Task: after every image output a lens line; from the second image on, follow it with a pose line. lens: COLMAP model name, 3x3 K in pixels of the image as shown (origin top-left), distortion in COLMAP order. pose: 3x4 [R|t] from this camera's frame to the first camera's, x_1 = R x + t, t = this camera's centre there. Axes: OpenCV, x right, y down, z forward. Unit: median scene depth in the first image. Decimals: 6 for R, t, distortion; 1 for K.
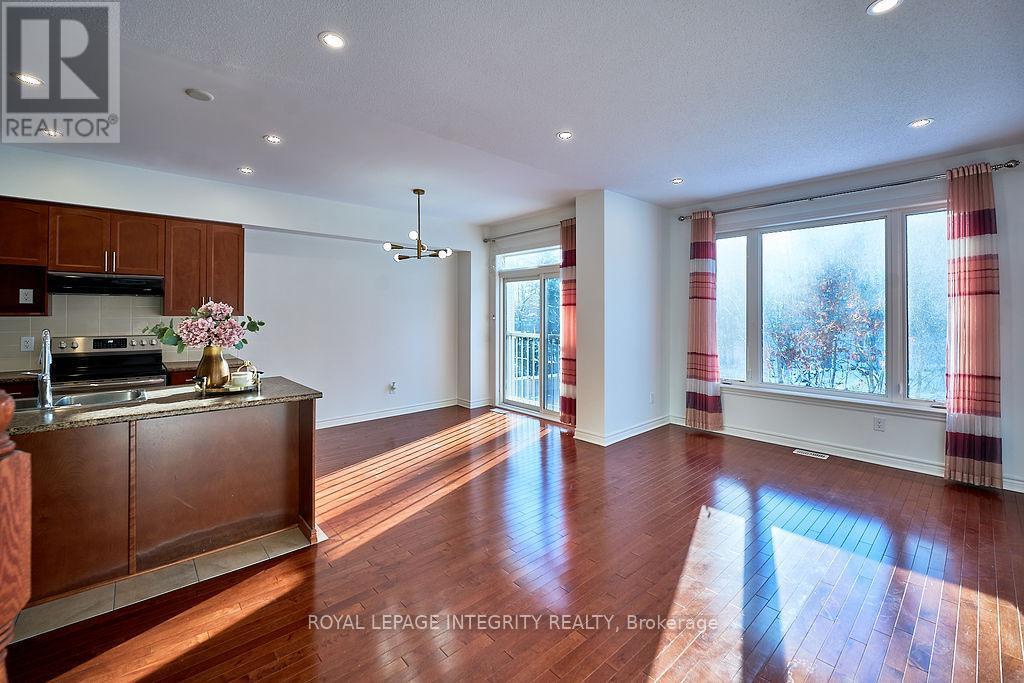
lens RADIAL K [[416.9, 0, 515.8], [0, 416.9, 309.3], [0, 0, 1]] dist [-0.012041, -0.002274]
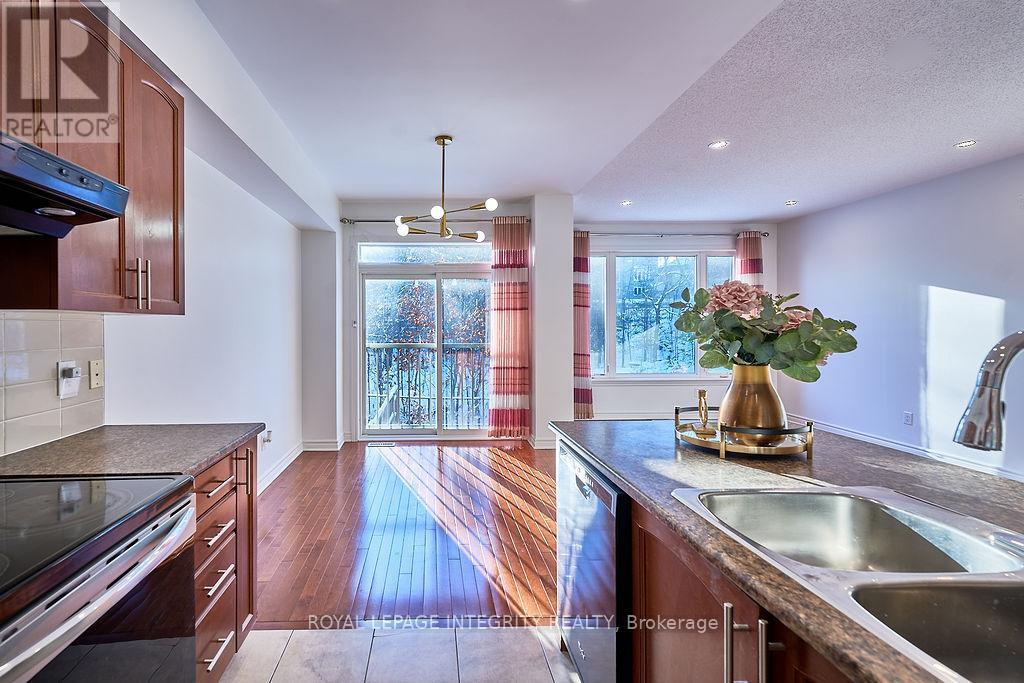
lens RADIAL K [[443.8, 0, 448.1], [0, 443.8, 326.6], [0, 0, 1]] dist [0.006338, -0.000674]
pose [[0.654179, -0.004958, 0.756323, -0.725919], [0.001047, 0.999983, 0.005649, 0.022500], [-0.756339, -0.002904, 0.654174, 0.468828]]
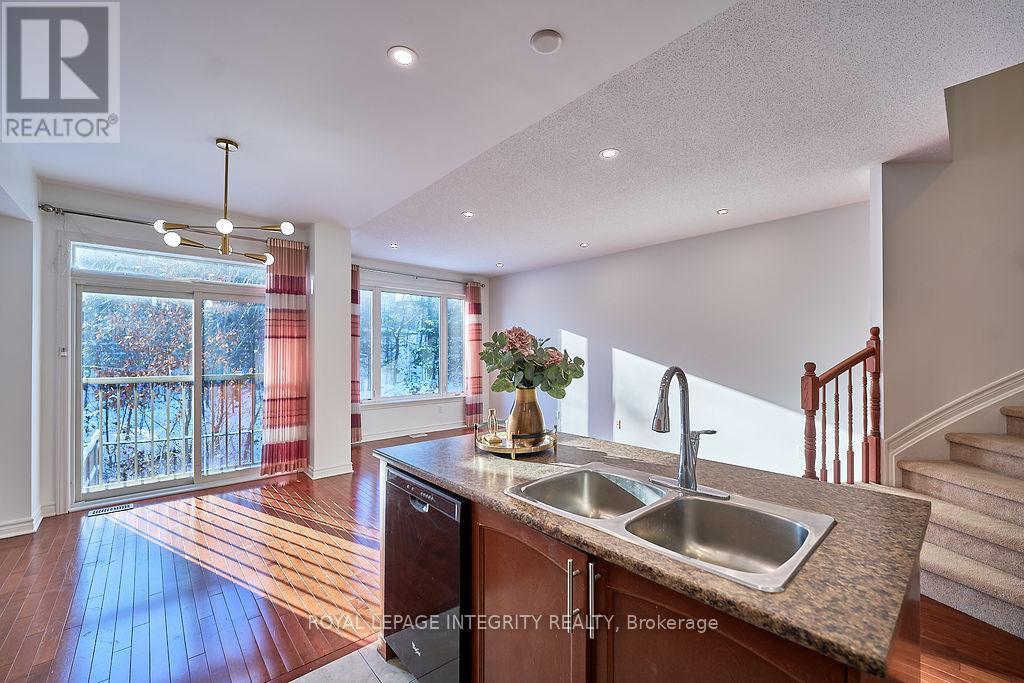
lens RADIAL K [[416.9, 0, 502.9], [0, 416.9, 349.2], [0, 0, 1]] dist [-0.012041, -0.002274]
pose [[0.018310, 0.006479, 0.999811, -0.760373], [-0.011466, 0.999915, -0.006270, 0.014651], [-0.999767, -0.011349, 0.018382, 0.537775]]
